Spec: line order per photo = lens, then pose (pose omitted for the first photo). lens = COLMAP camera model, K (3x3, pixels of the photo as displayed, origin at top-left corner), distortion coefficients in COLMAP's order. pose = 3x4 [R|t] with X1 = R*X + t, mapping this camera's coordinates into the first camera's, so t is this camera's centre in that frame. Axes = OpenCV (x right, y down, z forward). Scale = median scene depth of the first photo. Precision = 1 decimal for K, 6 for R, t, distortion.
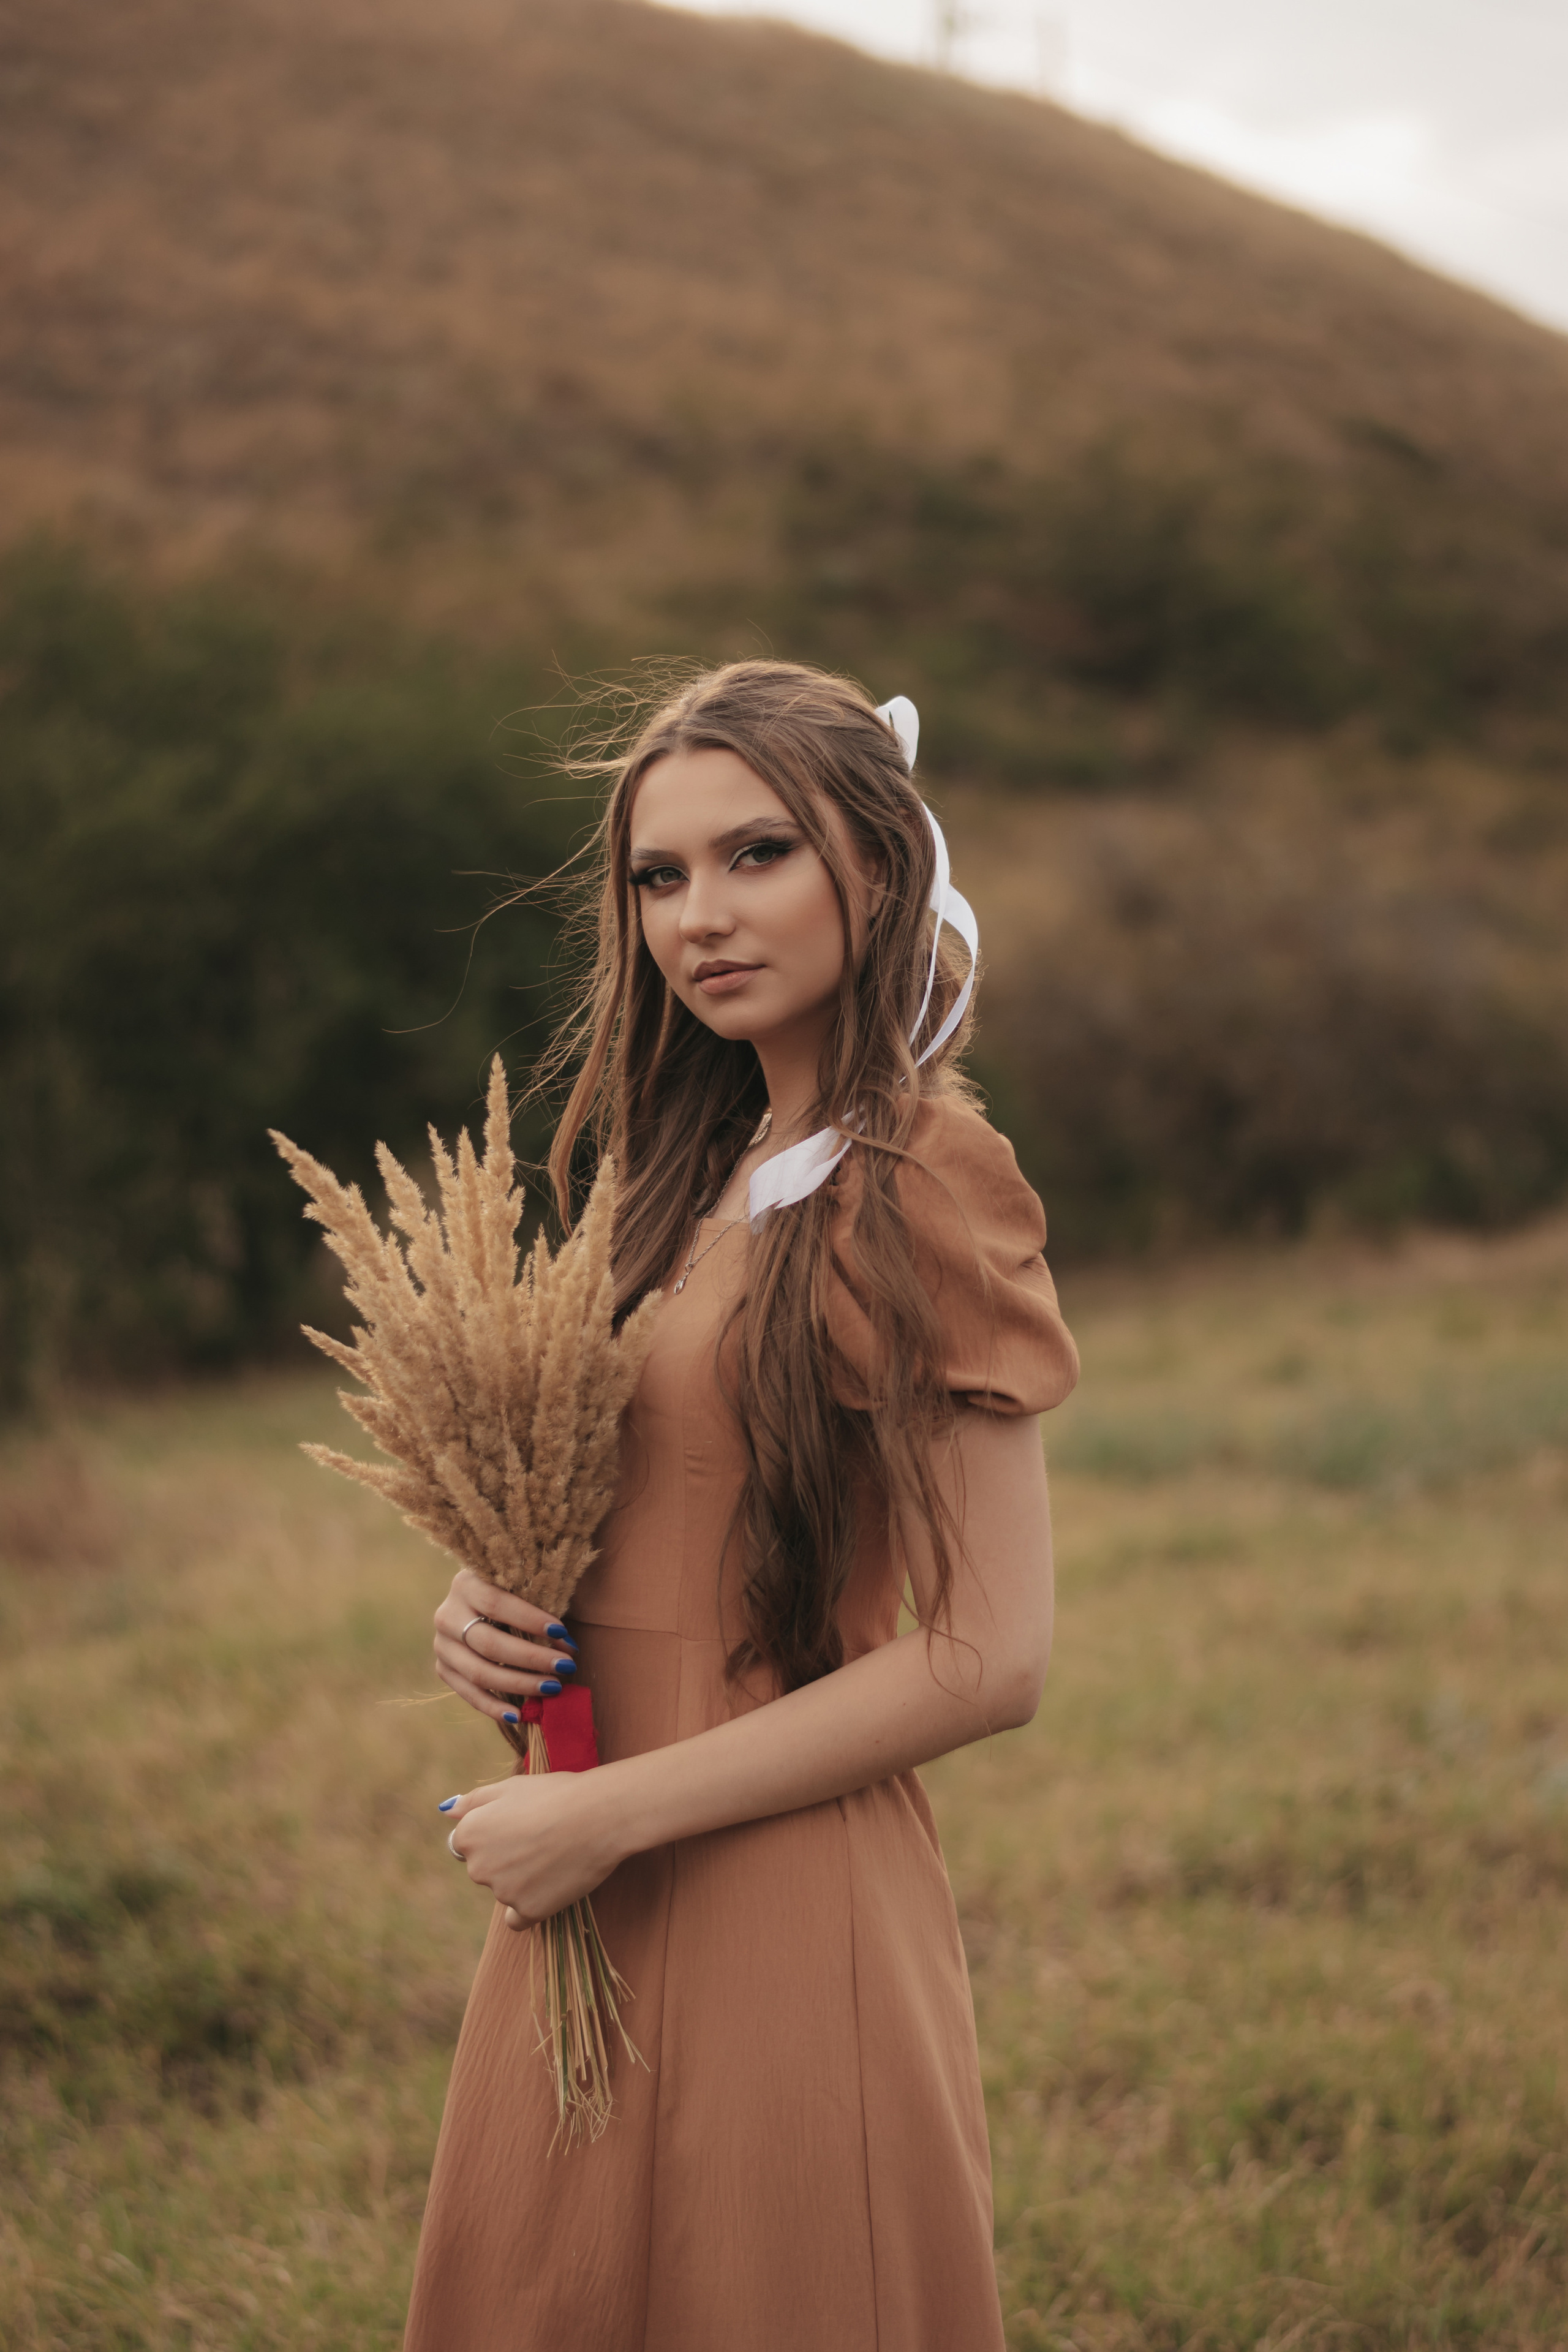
lens RADIAL K [[5267.8, 0, 784.0], [0, 5267.8, 1176.0], [0, 0, 1]] dist [-0.105153, -0.265868]
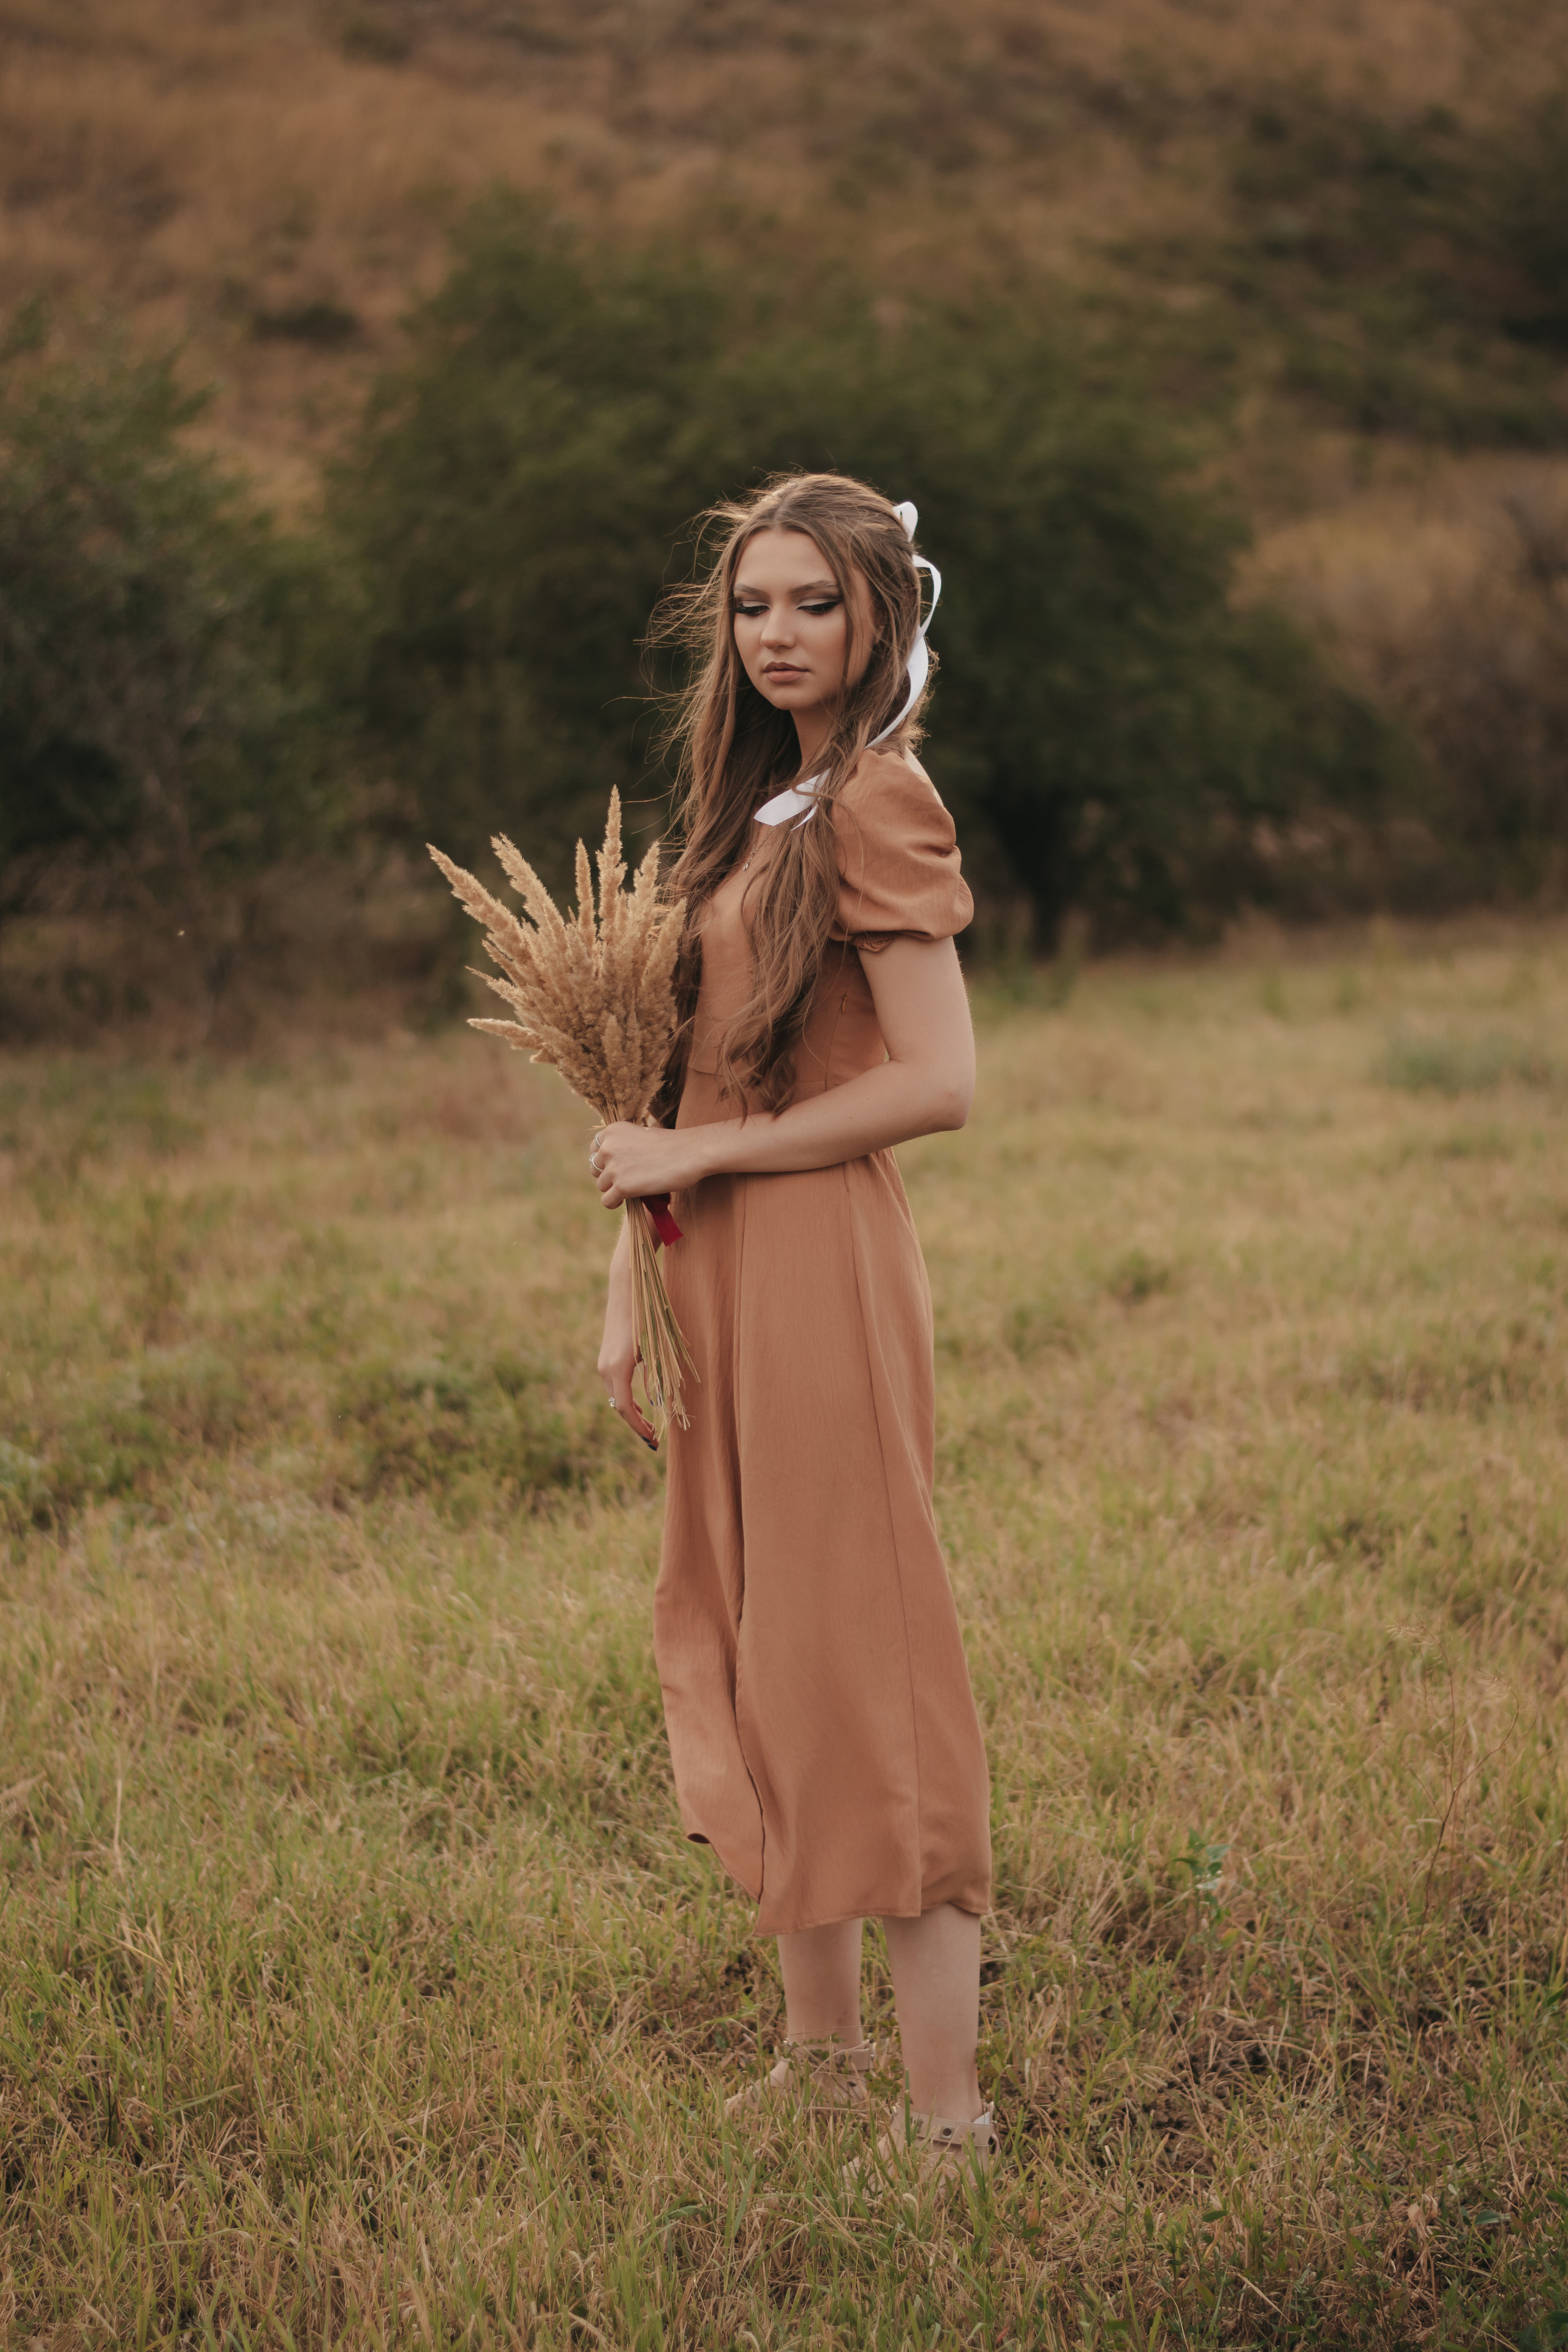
lens RADIAL K [[5267.8, 0, 784.0], [0, 5267.8, 1176.0], [0, 0, 1]] dist [-0.105153, -0.265868]
pose [[0.995757, 0.029177, -0.087277, 0.051520], [-0.023044, 0.997247, 0.070473, 0.001017], [0.089093, -0.068163, 0.993688, -0.241879]]
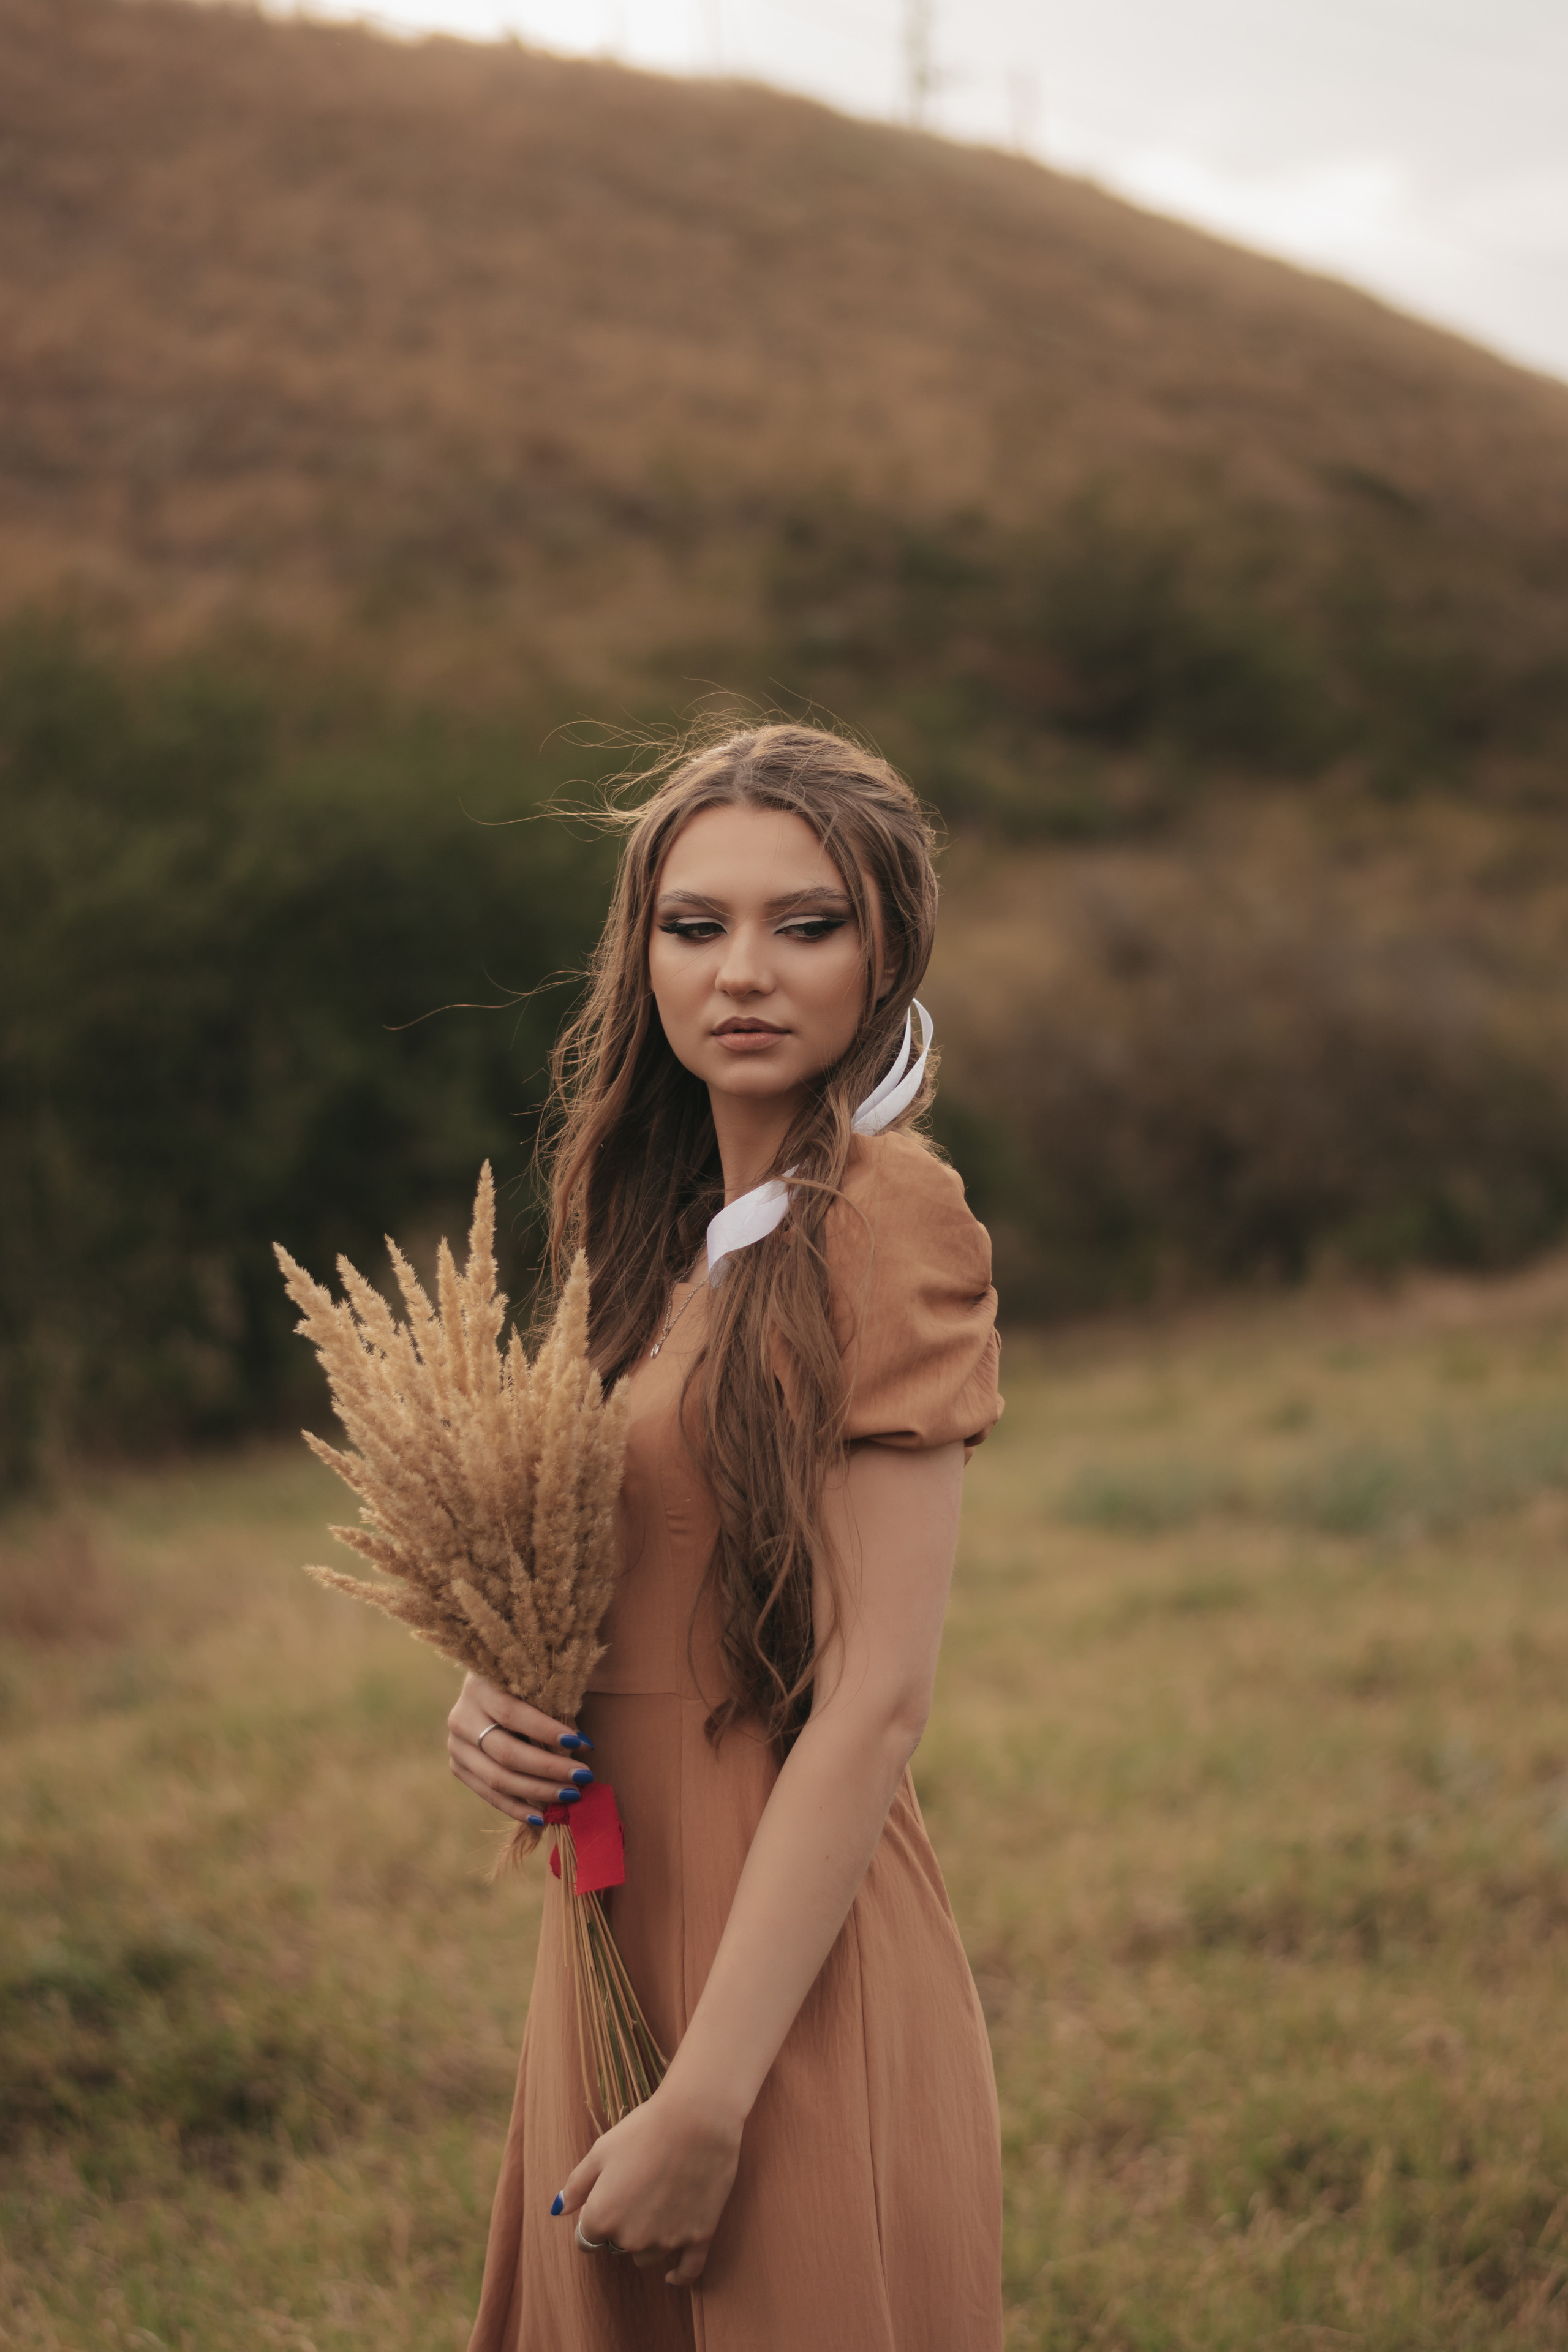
lens RADIAL K [[5268.3, 0, 768.8], [0, 5268.3, 1132.8], [0, 0, 1]] dist [-0.054419, -0.518770]
pose [[0.999712, -0.023873, -0.002551, 0.000550], [0.023820, 0.999533, -0.019157, -0.000796], [0.003007, 0.019091, 0.999813, -0.005881]]
